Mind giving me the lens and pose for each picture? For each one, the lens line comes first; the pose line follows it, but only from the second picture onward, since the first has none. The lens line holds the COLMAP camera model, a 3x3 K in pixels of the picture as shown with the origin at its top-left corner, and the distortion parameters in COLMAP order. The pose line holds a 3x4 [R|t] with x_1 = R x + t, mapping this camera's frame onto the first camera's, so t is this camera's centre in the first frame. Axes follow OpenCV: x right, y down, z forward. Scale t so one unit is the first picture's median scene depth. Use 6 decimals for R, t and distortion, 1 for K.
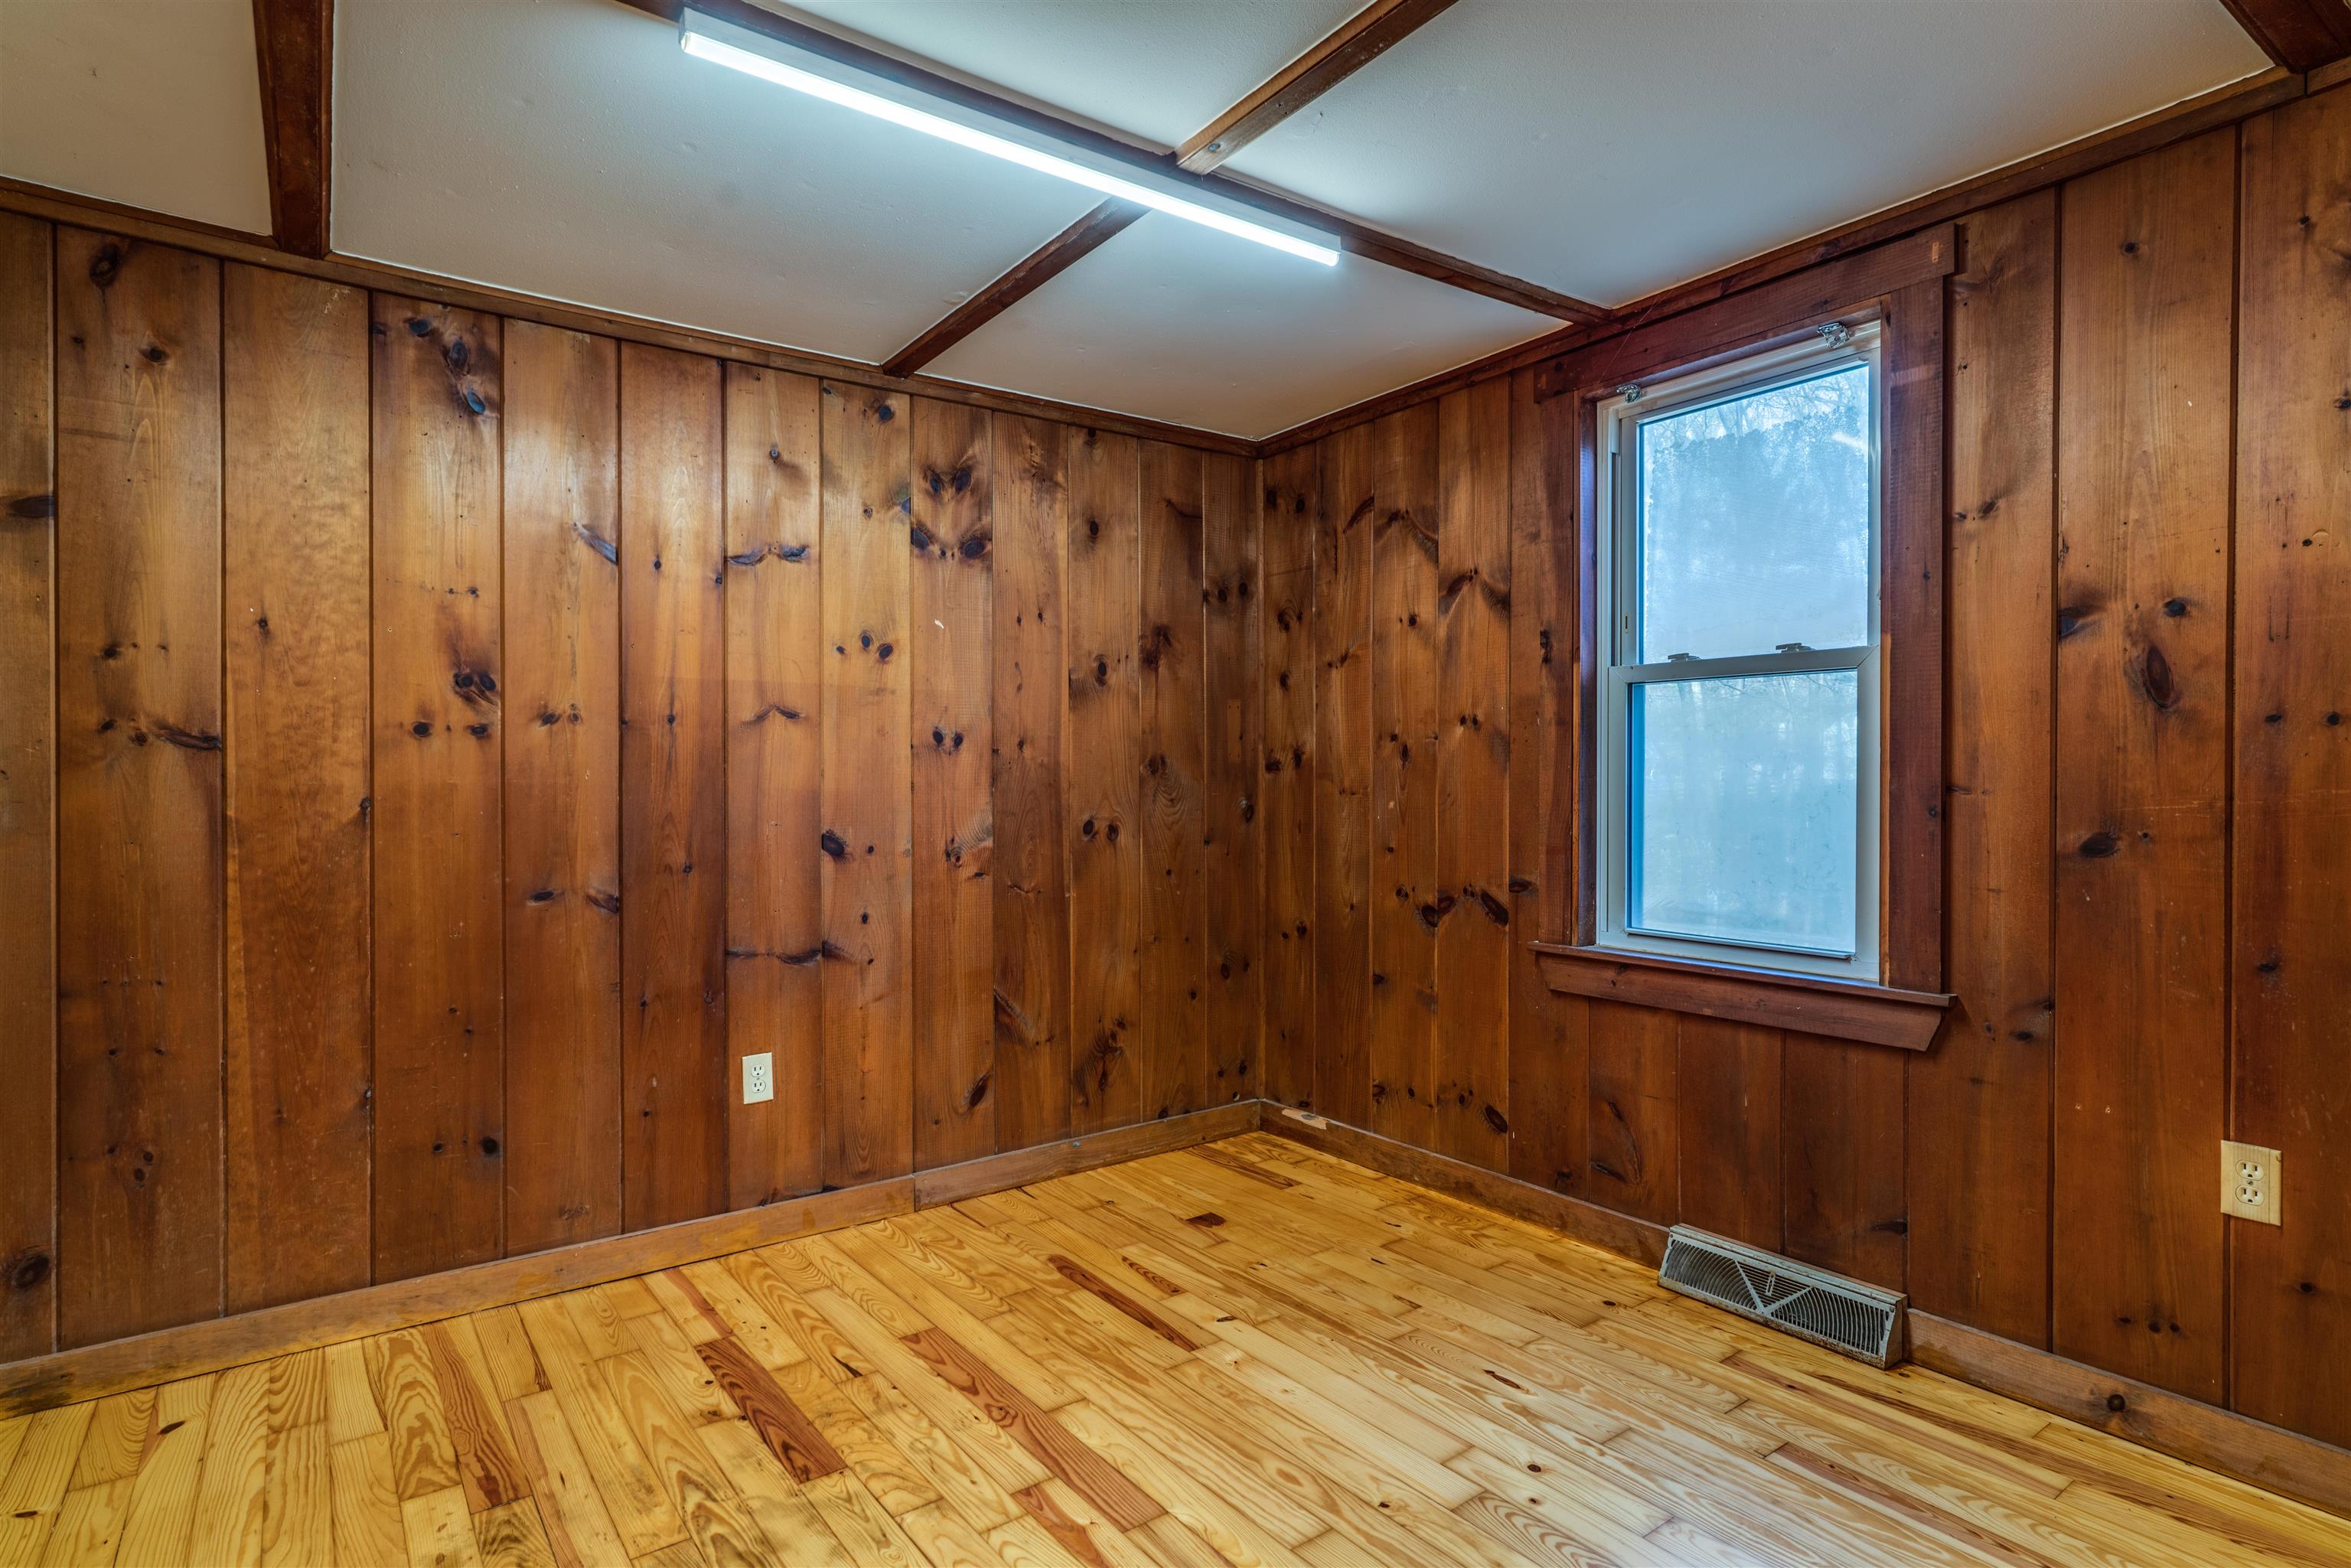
lens RADIAL K [[1205.5, 0, 1175.5], [0, 1205.5, 784.0], [0, 0, 1]] dist [-0.000826, 0.001367]
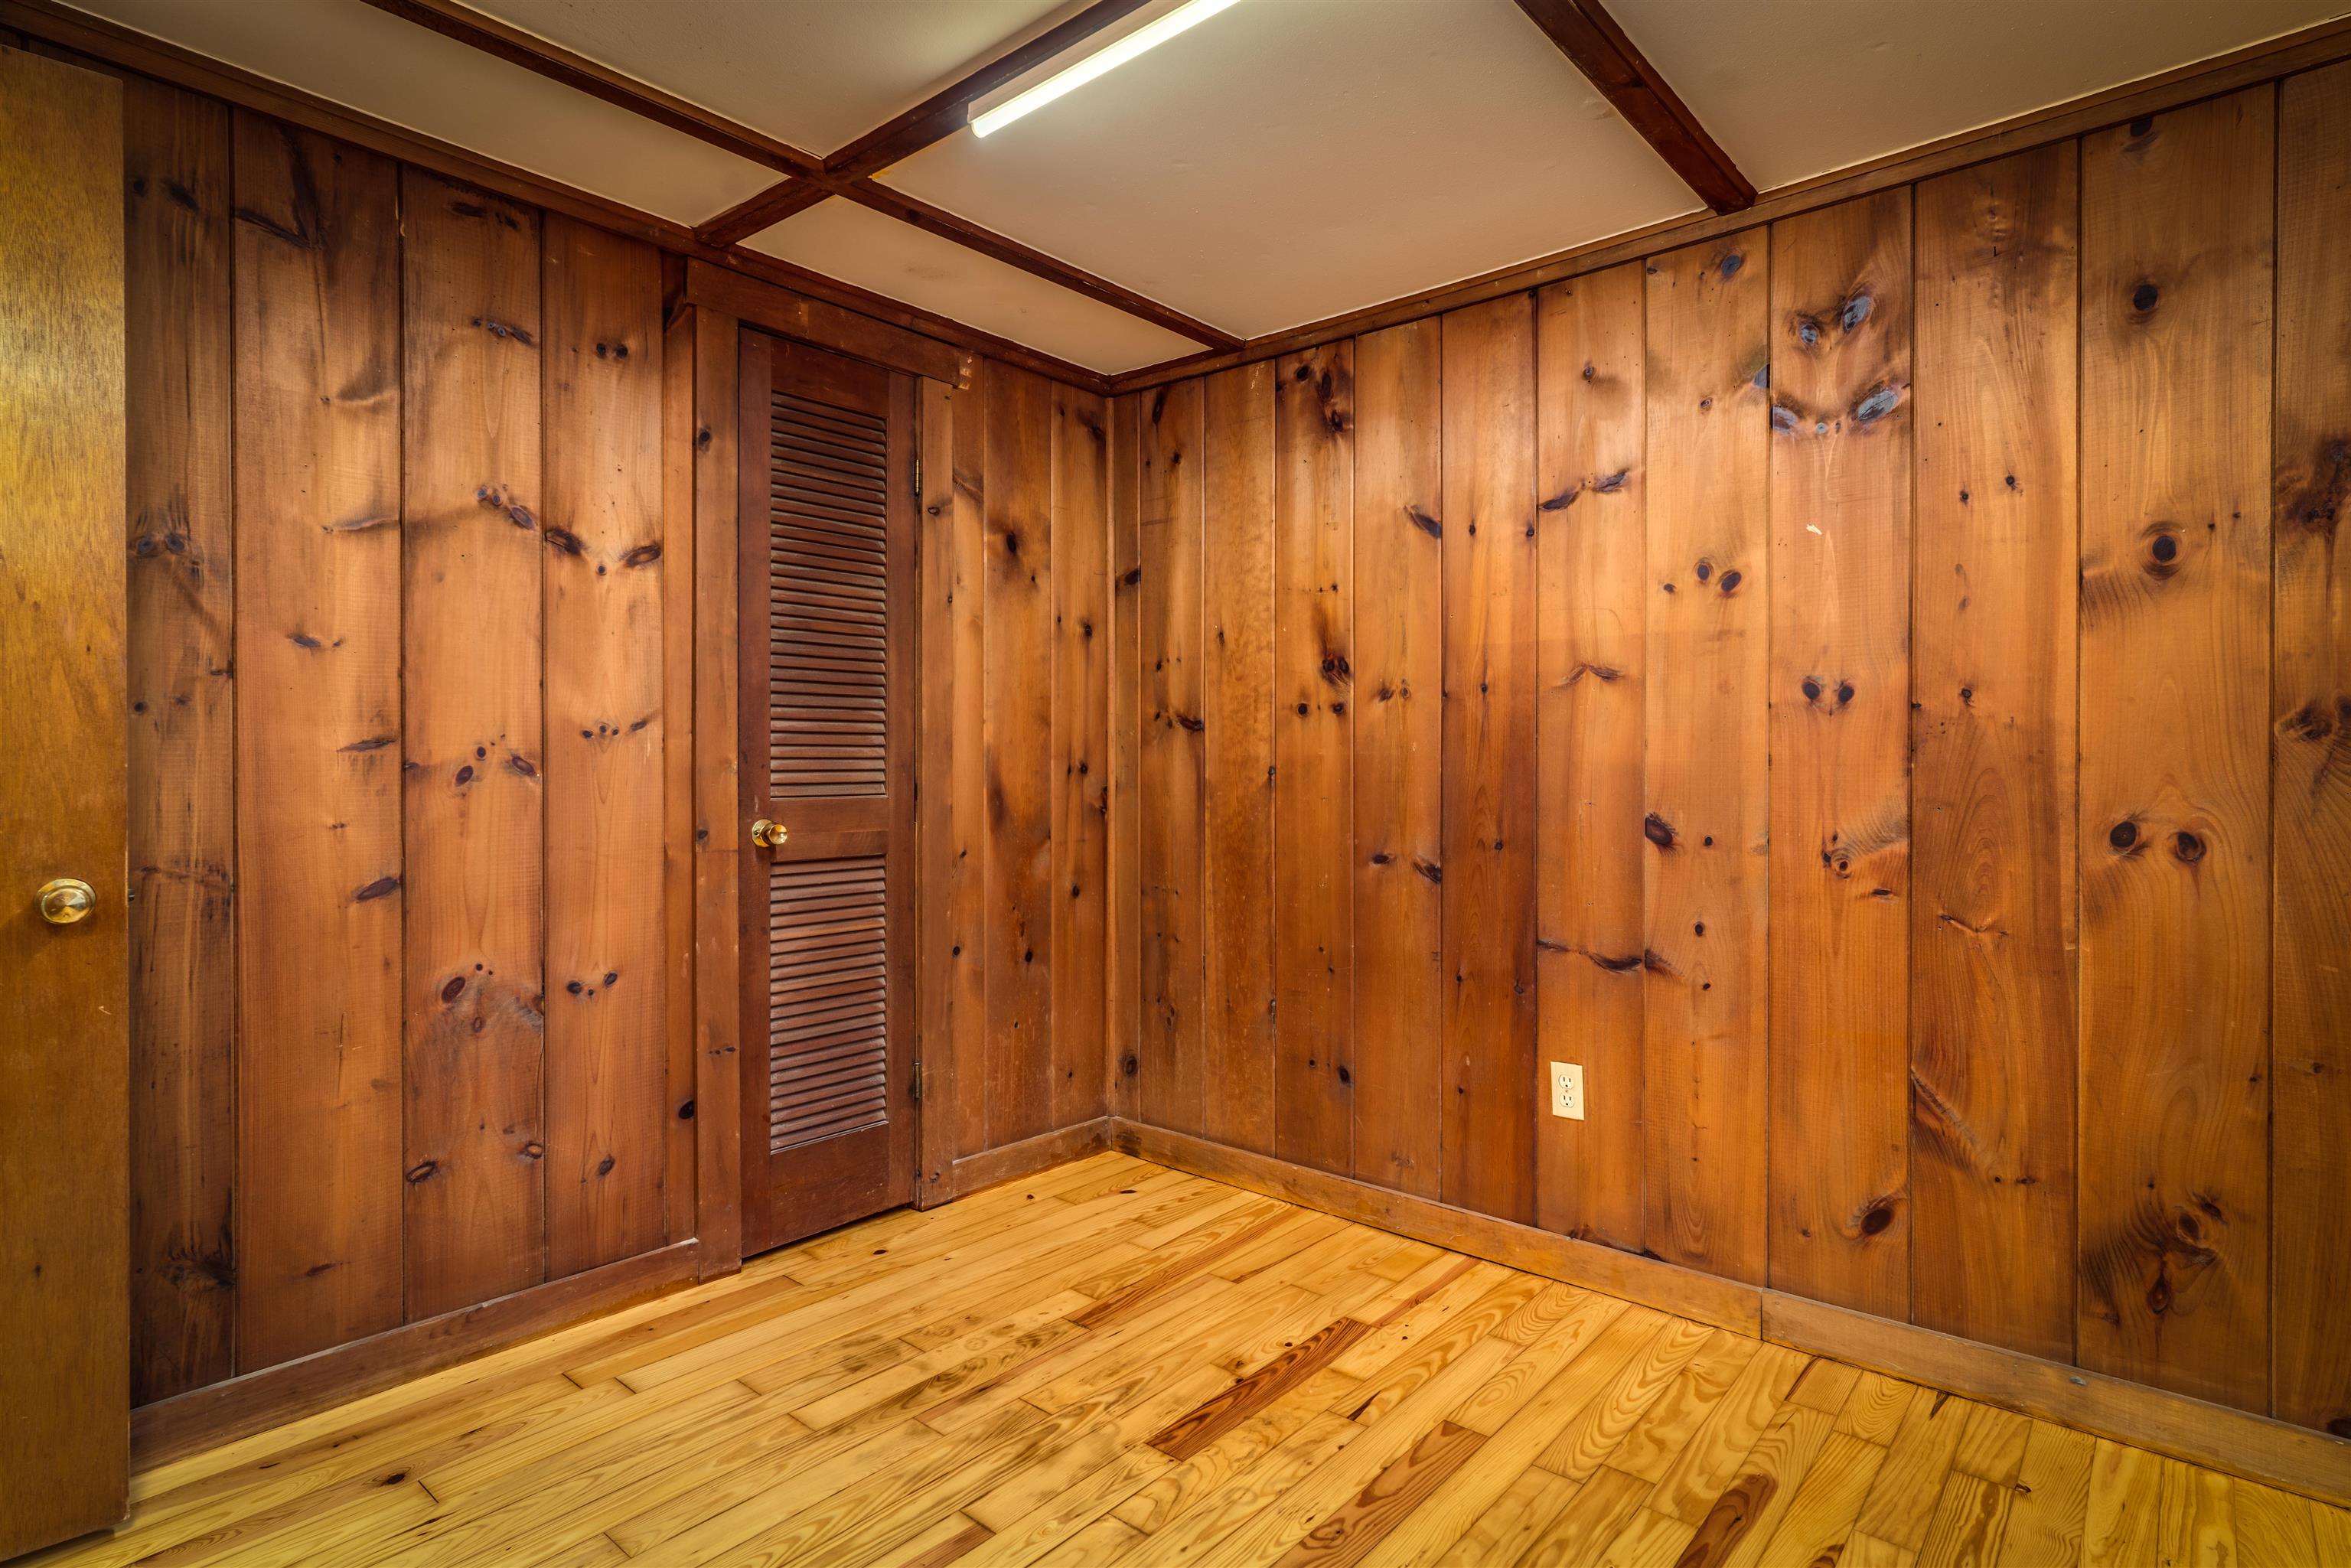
lens RADIAL K [[1223.2, 0, 1171.5], [0, 1223.2, 764.3], [0, 0, 1]] dist [-0.002051, 0.001695]
pose [[0.224202, 0.008436, -0.974506, 0.461488], [-0.002528, 0.999964, 0.008075, -0.000444], [0.974539, 0.000653, 0.224216, 0.525094]]
